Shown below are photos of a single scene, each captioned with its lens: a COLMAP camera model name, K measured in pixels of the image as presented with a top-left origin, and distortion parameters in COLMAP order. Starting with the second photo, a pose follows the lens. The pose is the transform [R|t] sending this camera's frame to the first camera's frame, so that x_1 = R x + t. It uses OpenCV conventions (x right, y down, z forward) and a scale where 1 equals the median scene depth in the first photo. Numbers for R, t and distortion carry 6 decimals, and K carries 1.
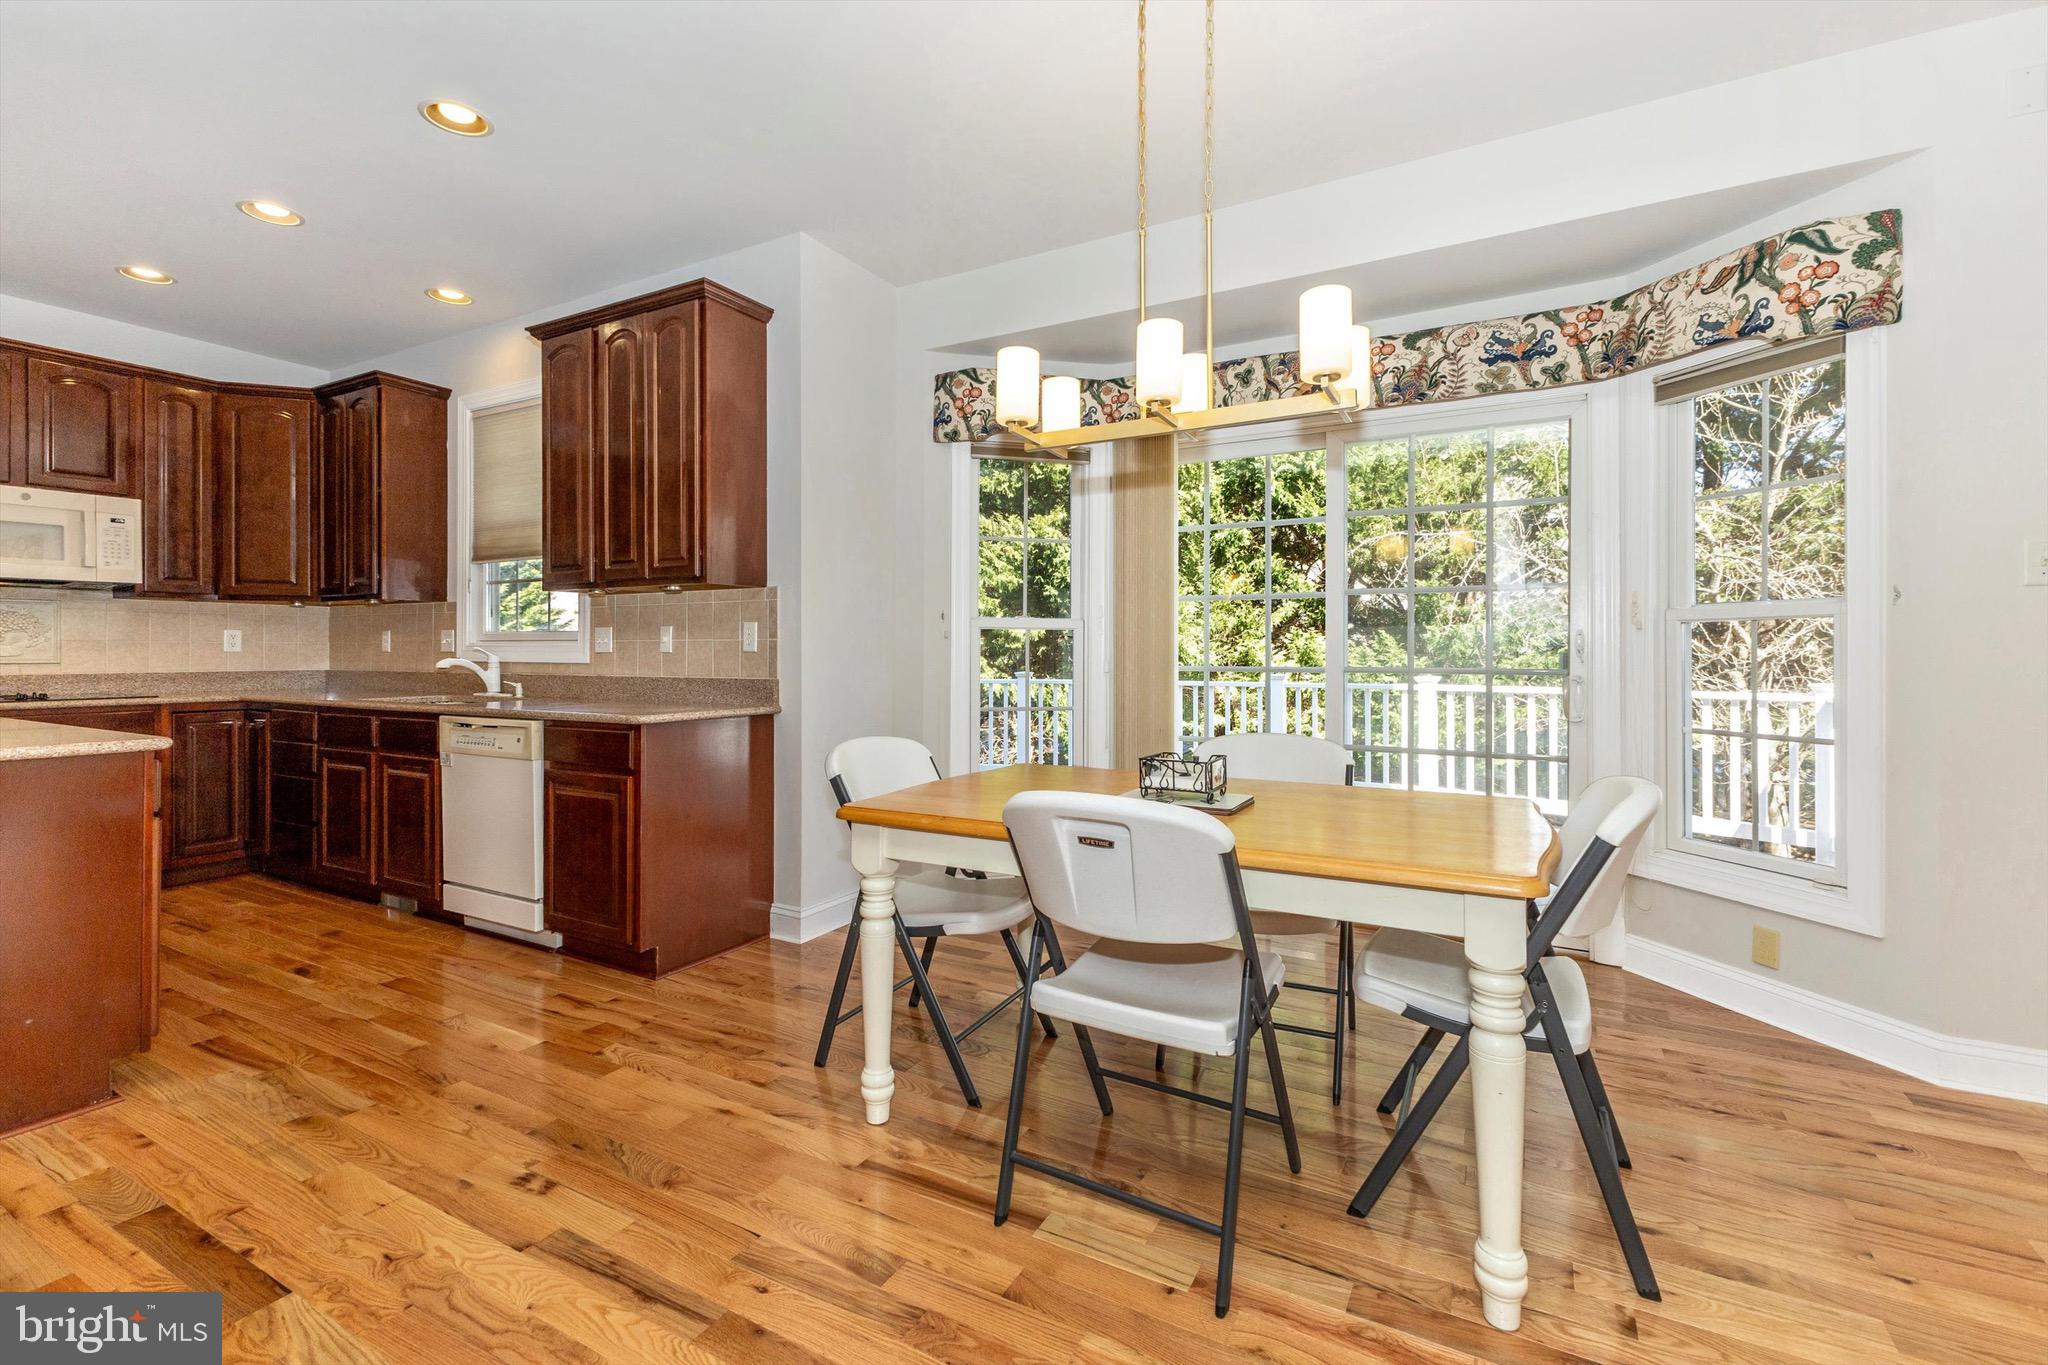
lens RADIAL K [[893.4, 0, 1025.1], [0, 893.4, 664.4], [0, 0, 1]] dist [0.011554, 0.000688]
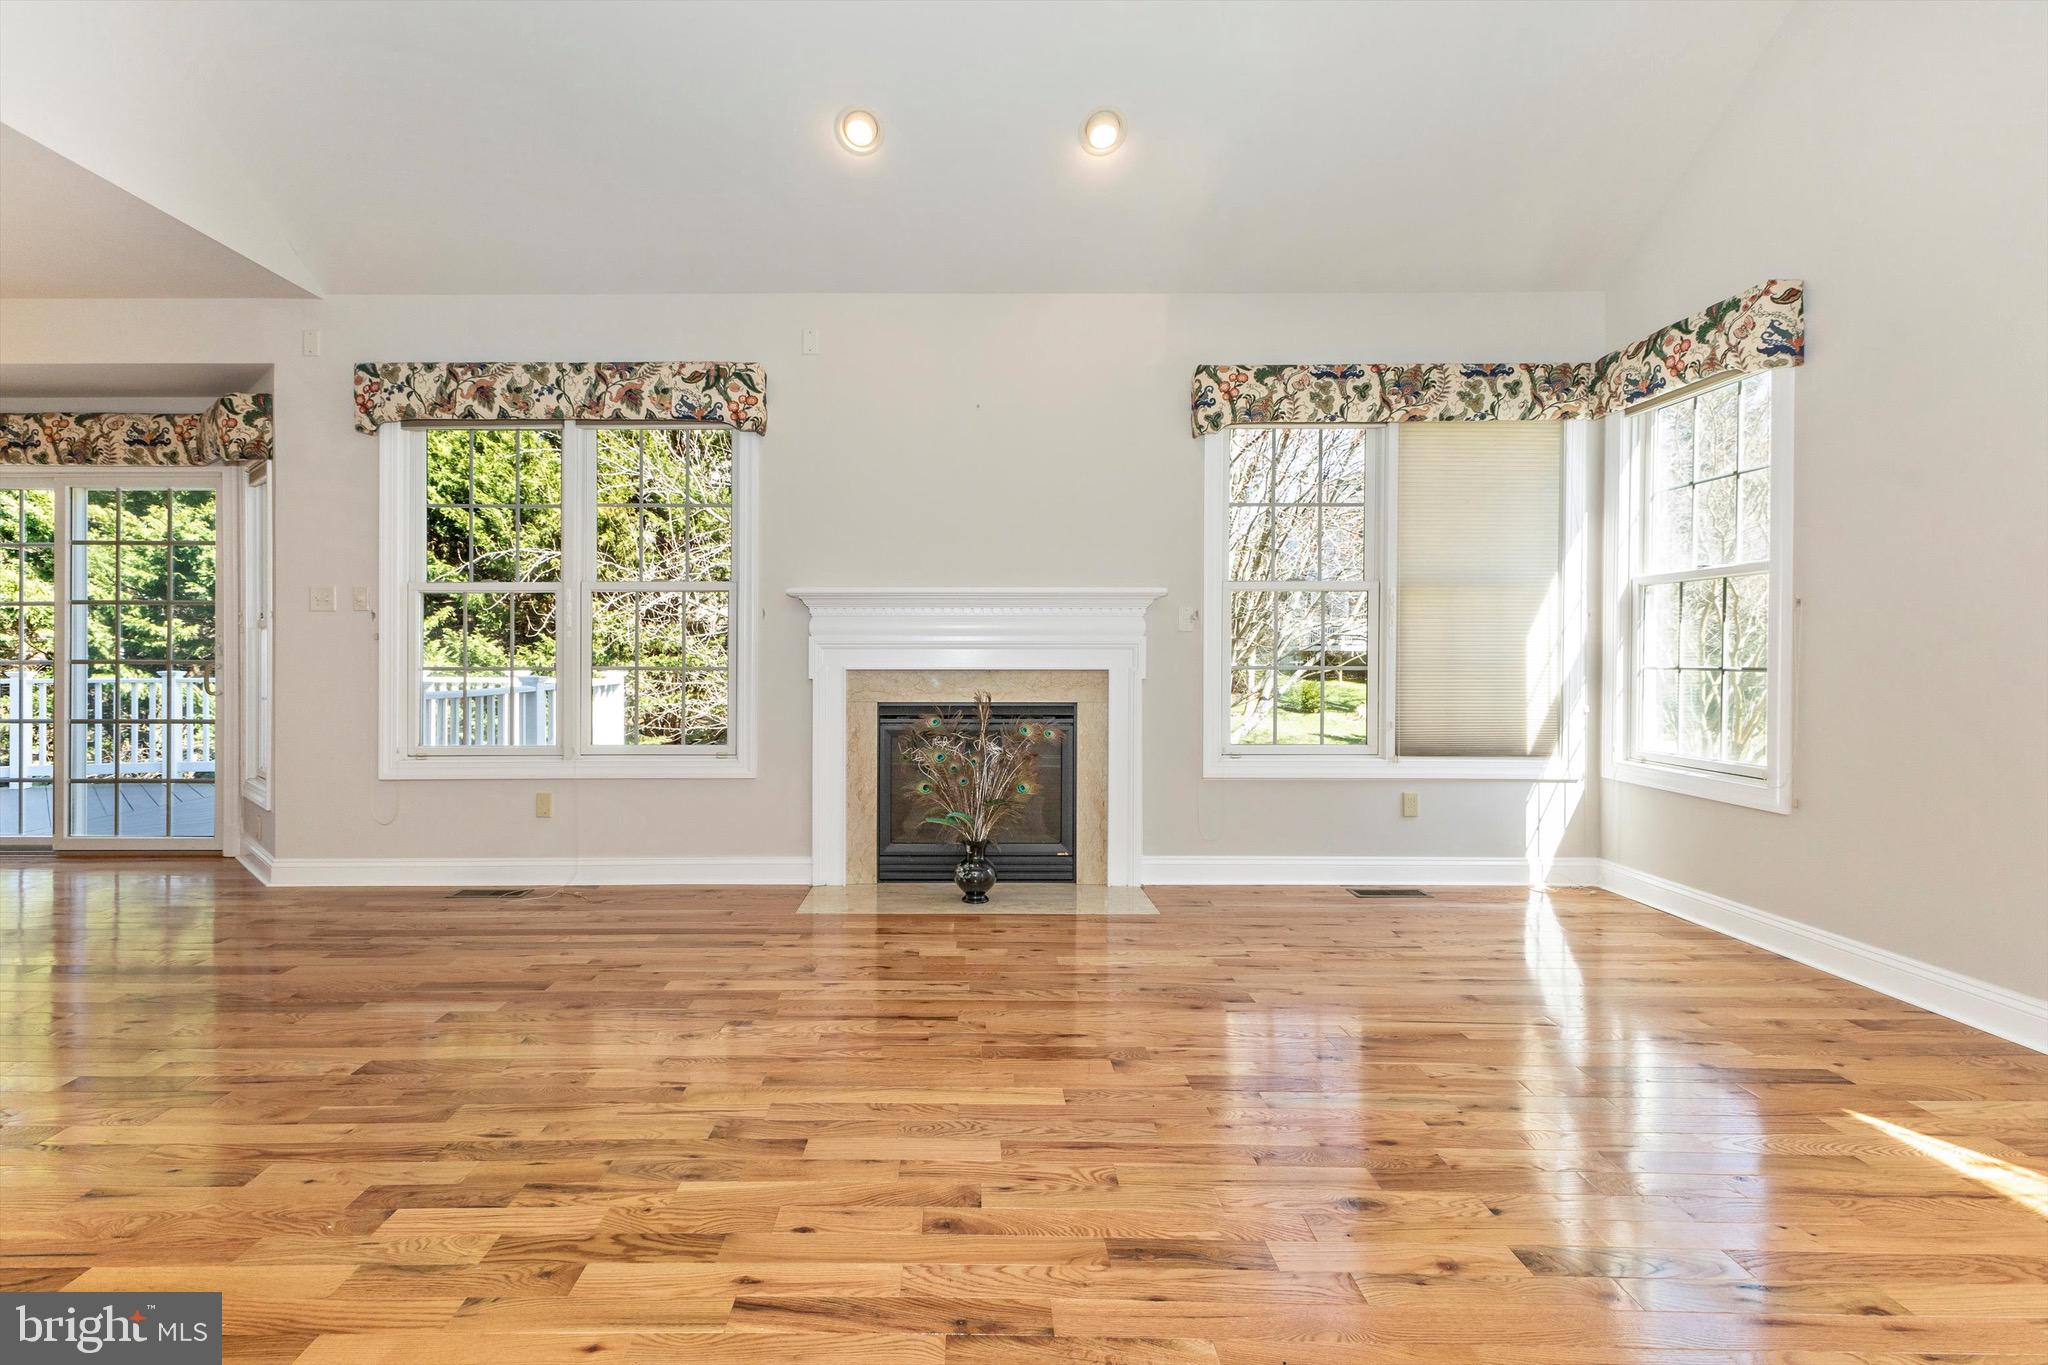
lens RADIAL K [[910.7, 0, 1026.4], [0, 910.7, 613.4], [0, 0, 1]] dist [0.012688, -0.000369]
pose [[0.869815, 0.014476, 0.493165, 1.054647], [0.012890, 0.998562, -0.052046, 0.022553], [-0.493209, 0.051627, 0.868377, -0.954627]]
